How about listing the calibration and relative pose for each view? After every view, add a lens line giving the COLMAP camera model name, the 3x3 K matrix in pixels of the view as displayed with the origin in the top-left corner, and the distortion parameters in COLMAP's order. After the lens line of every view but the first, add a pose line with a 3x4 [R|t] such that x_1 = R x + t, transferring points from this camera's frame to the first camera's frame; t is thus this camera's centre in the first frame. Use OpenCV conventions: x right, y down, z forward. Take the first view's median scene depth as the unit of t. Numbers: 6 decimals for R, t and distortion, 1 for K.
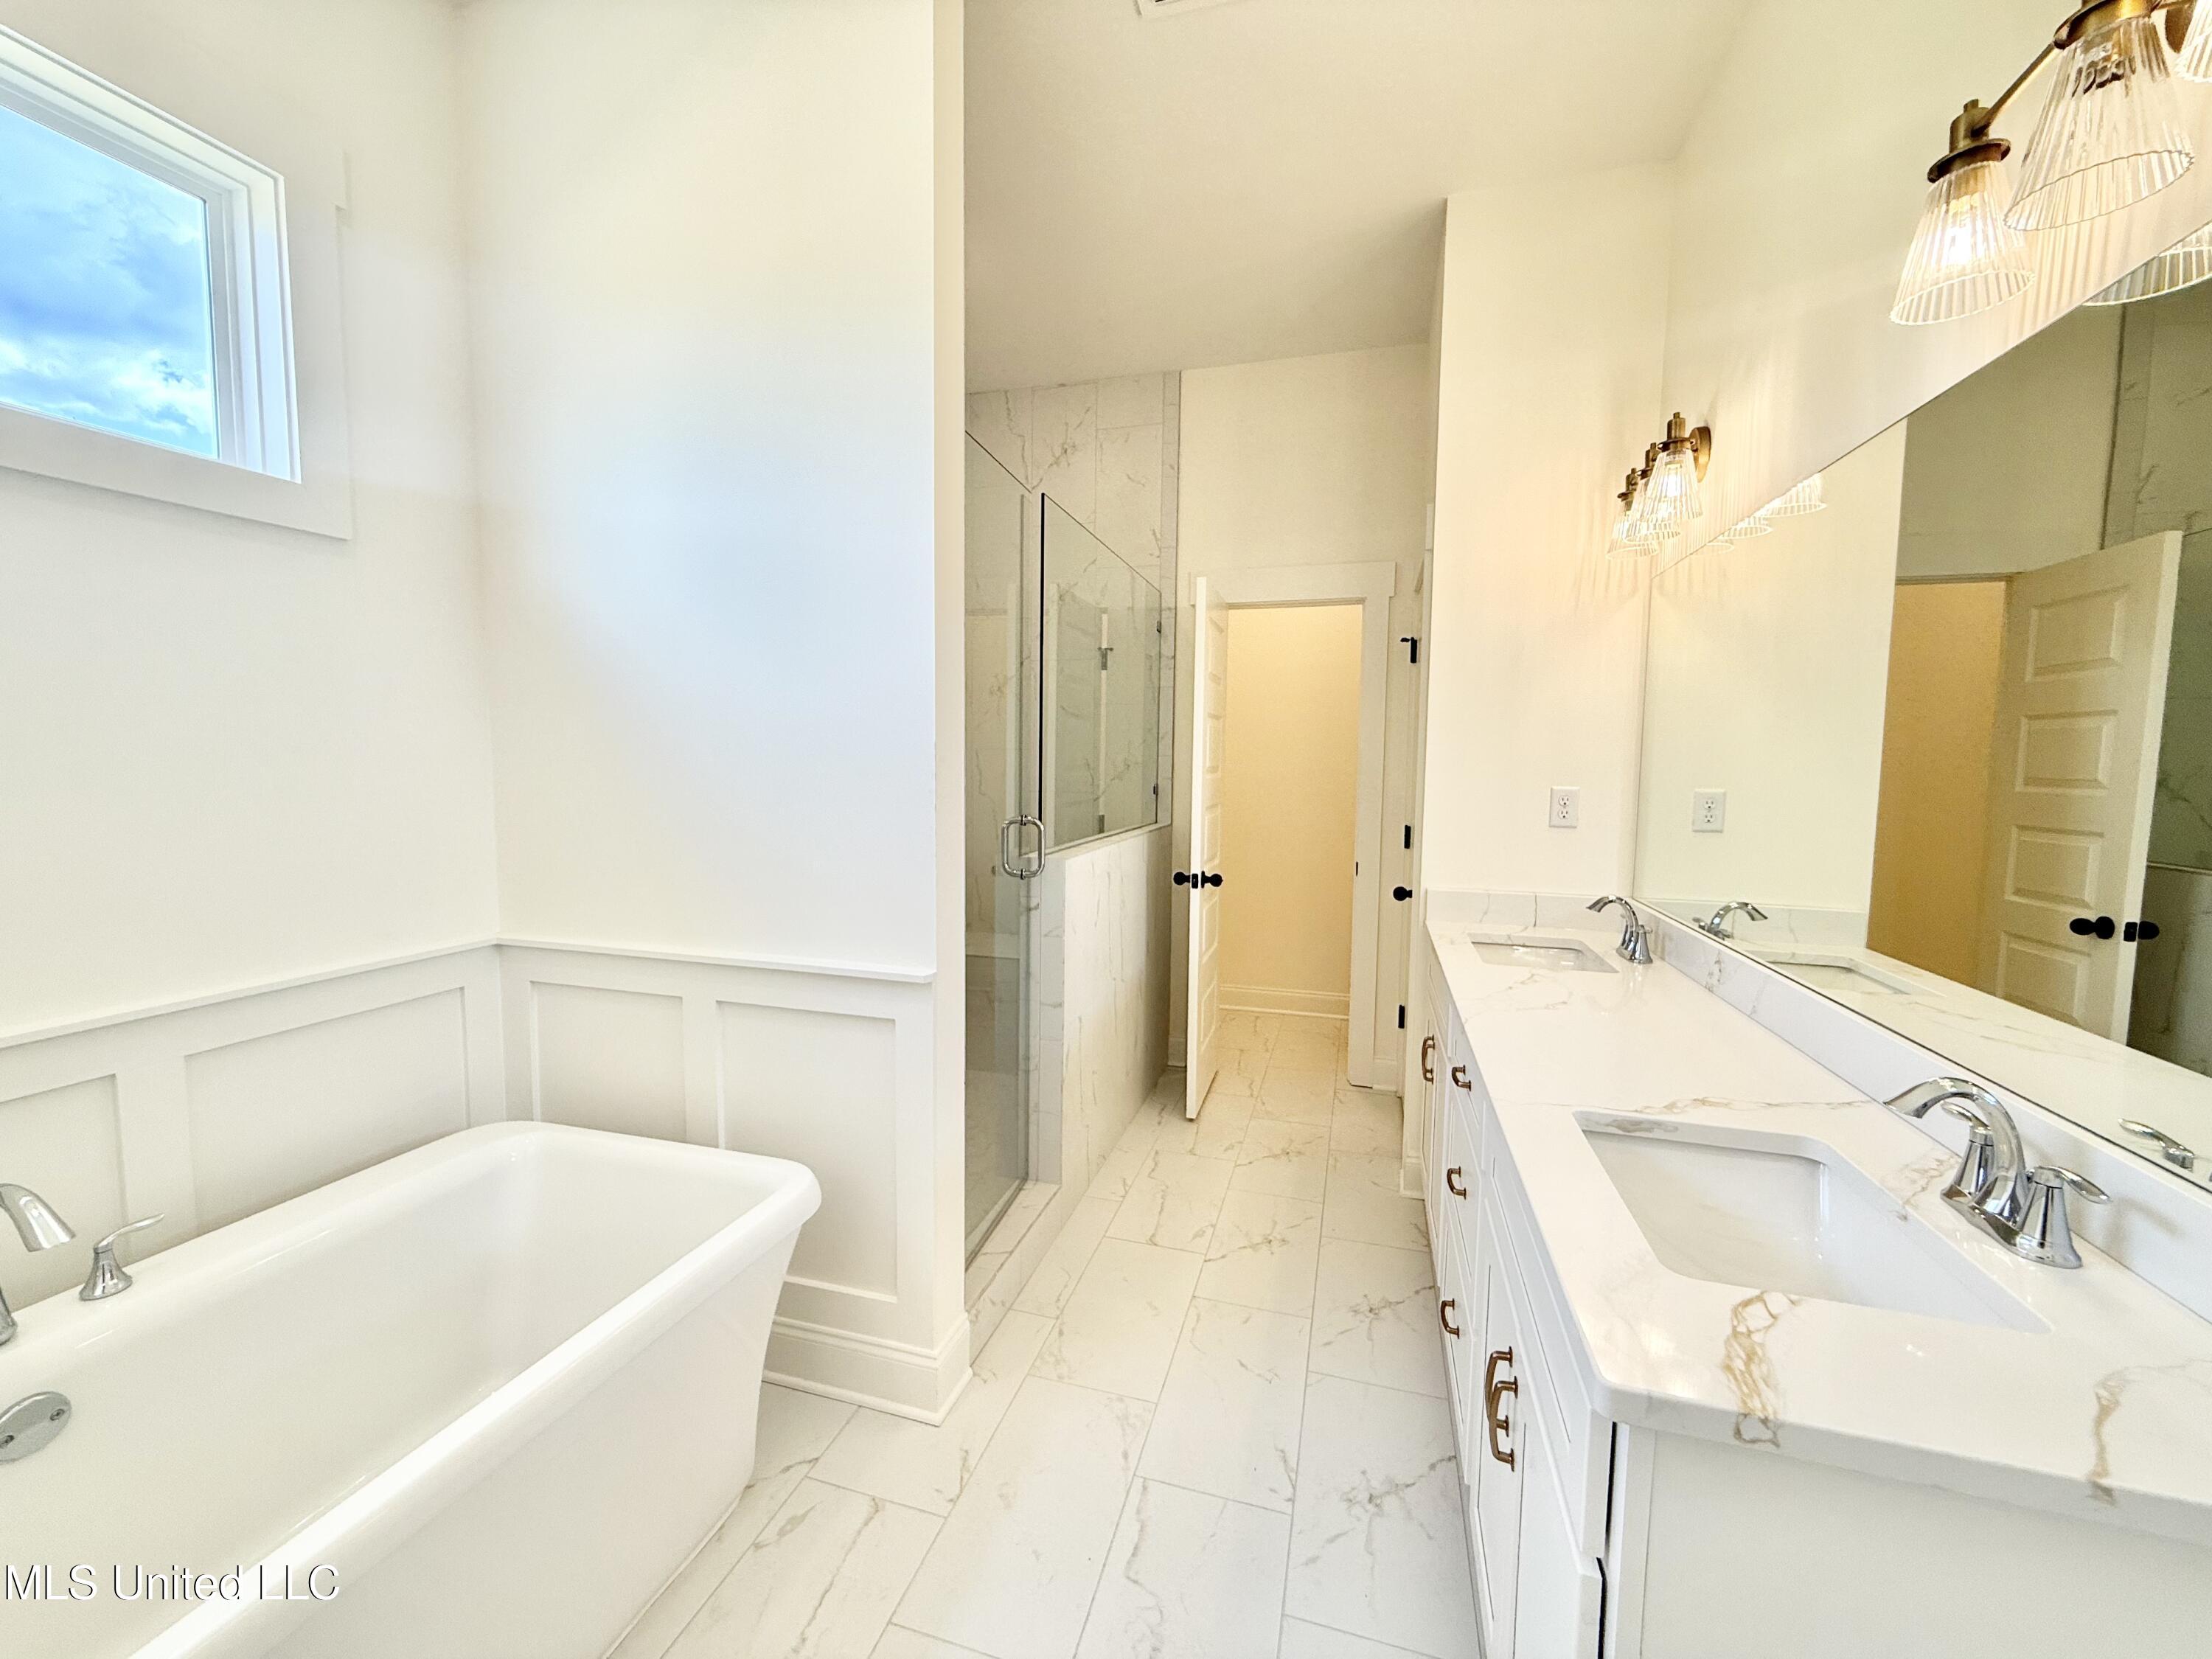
lens RADIAL K [[873.1, 0, 1103.7], [0, 873.1, 826.4], [0, 0, 1]] dist [-0.000437, 0.000097]
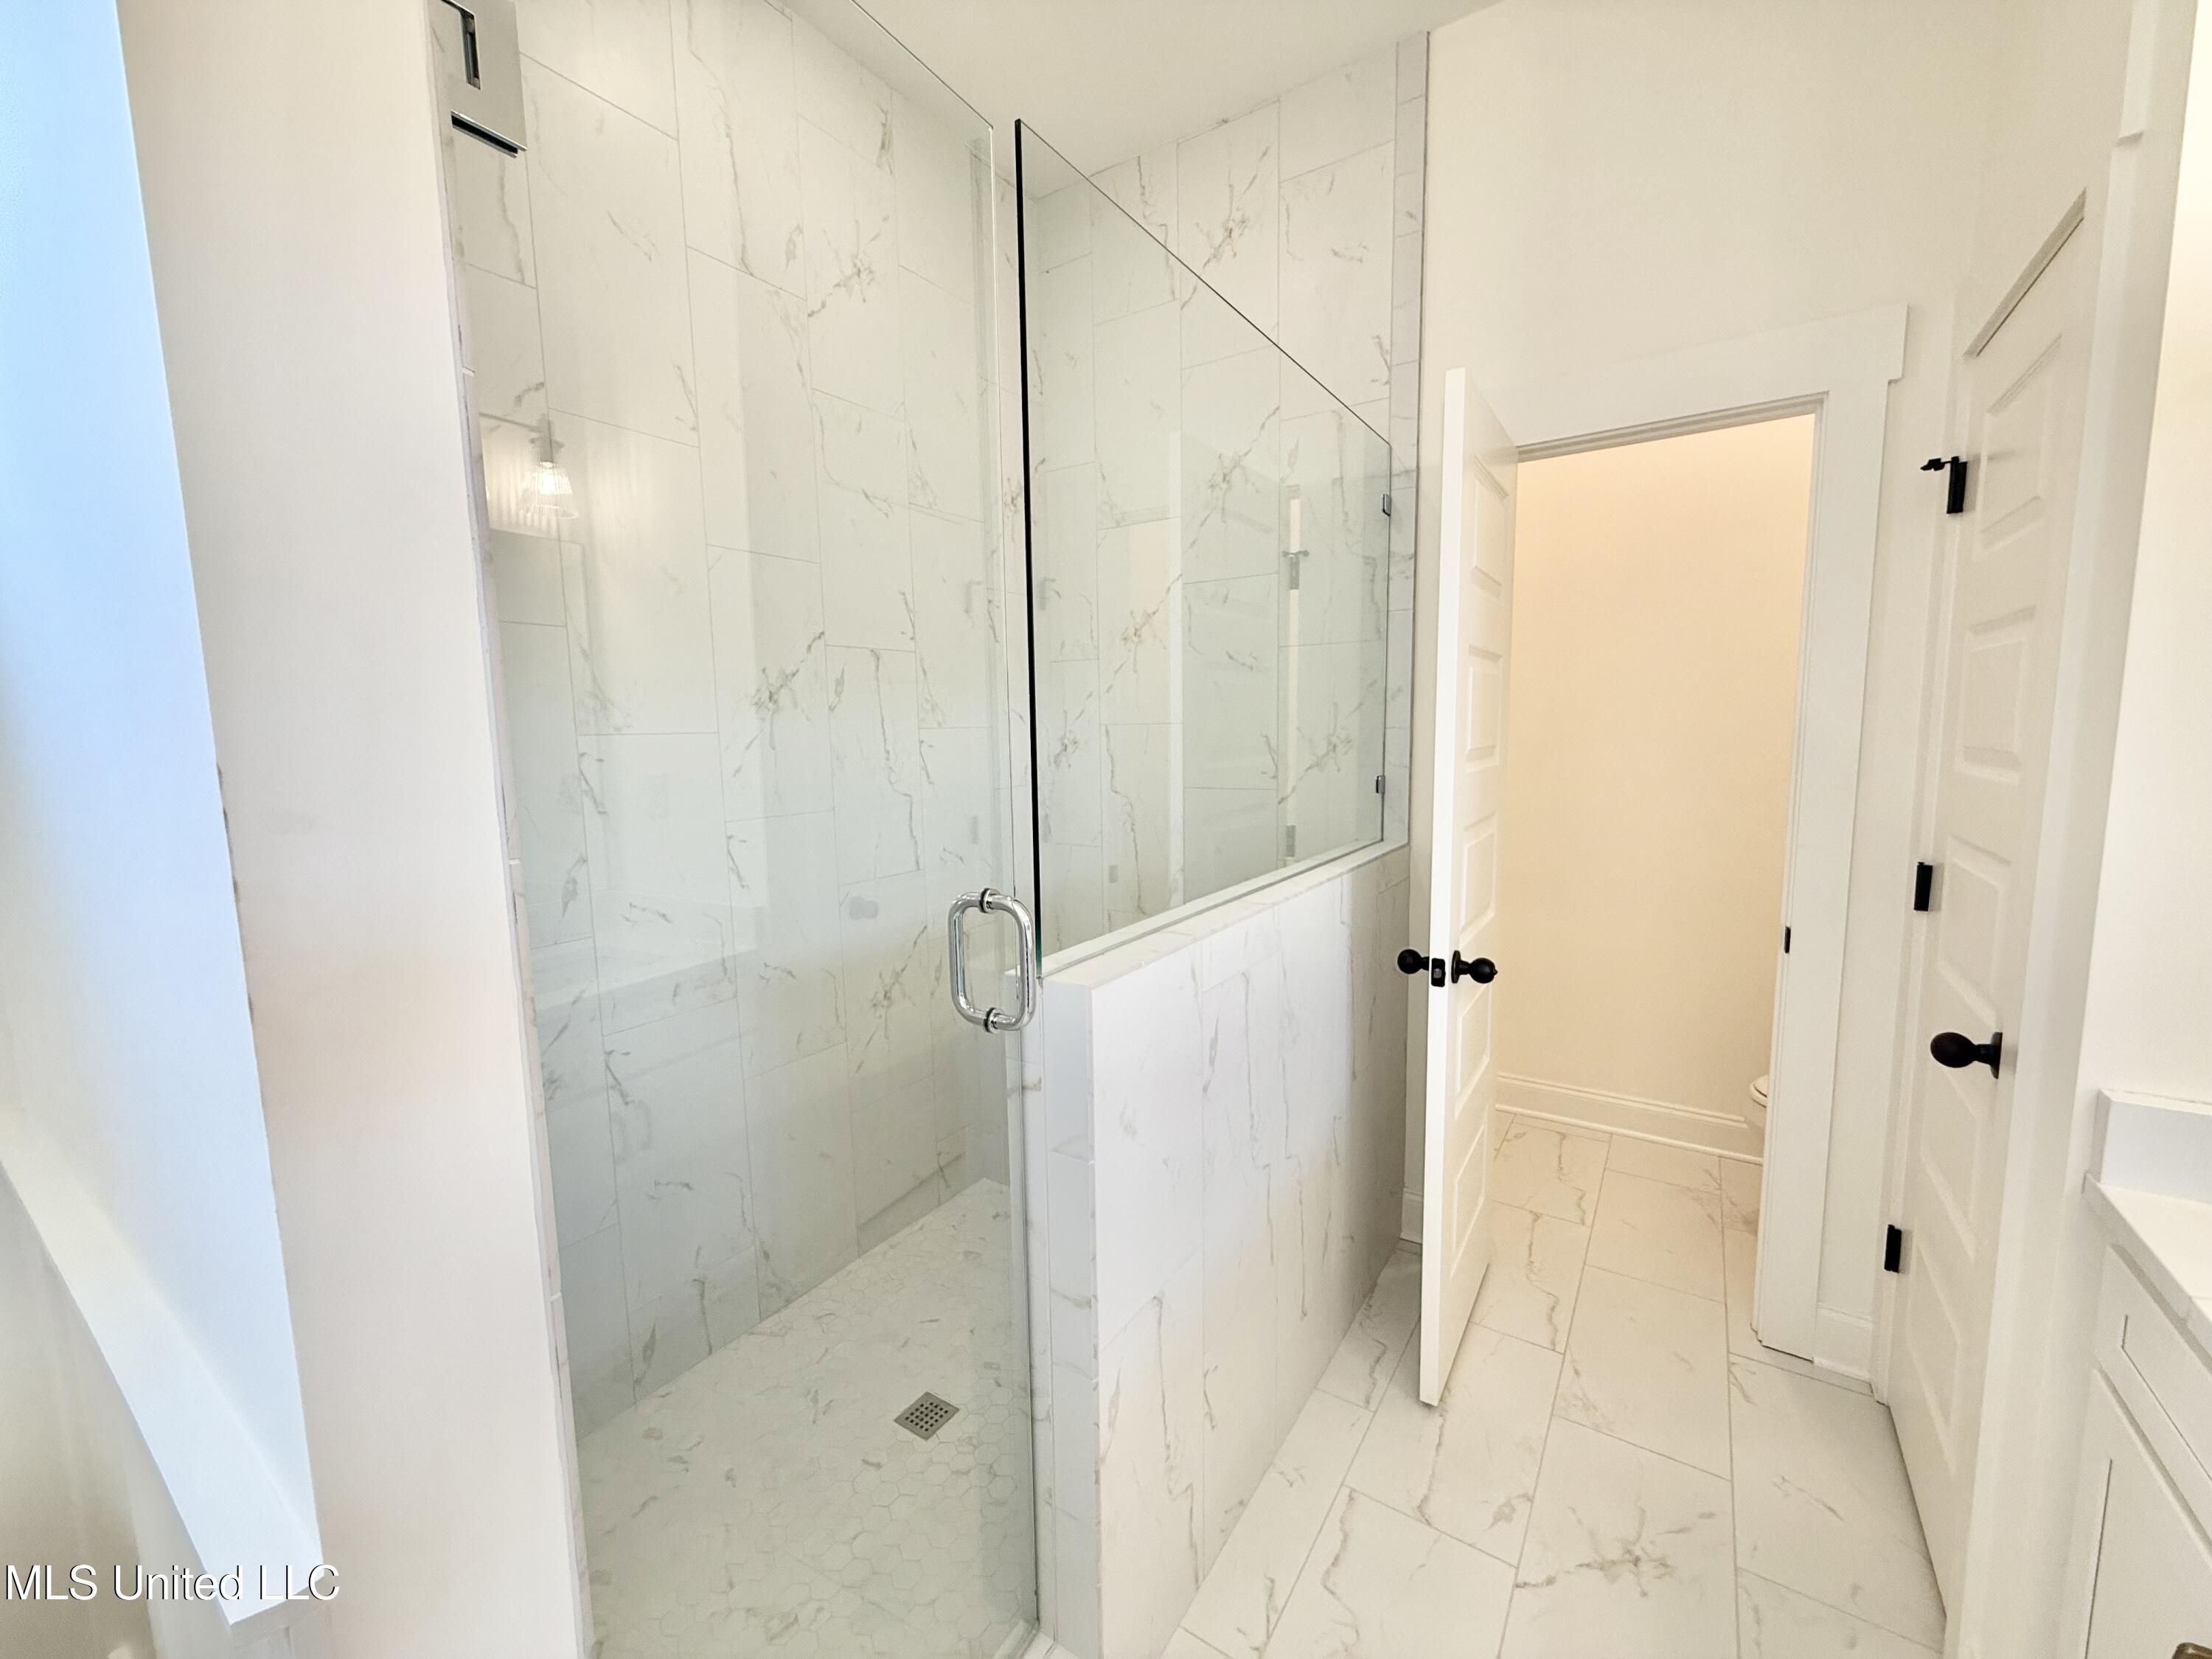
lens RADIAL K [[873.1, 0, 1103.7], [0, 873.1, 826.4], [0, 0, 1]] dist [-0.000437, 0.000097]
pose [[0.953330, 0.006157, -0.301868, 0.061684], [0.005926, 0.999218, 0.039093, -0.039826], [0.301873, -0.039058, 0.952548, 0.389469]]
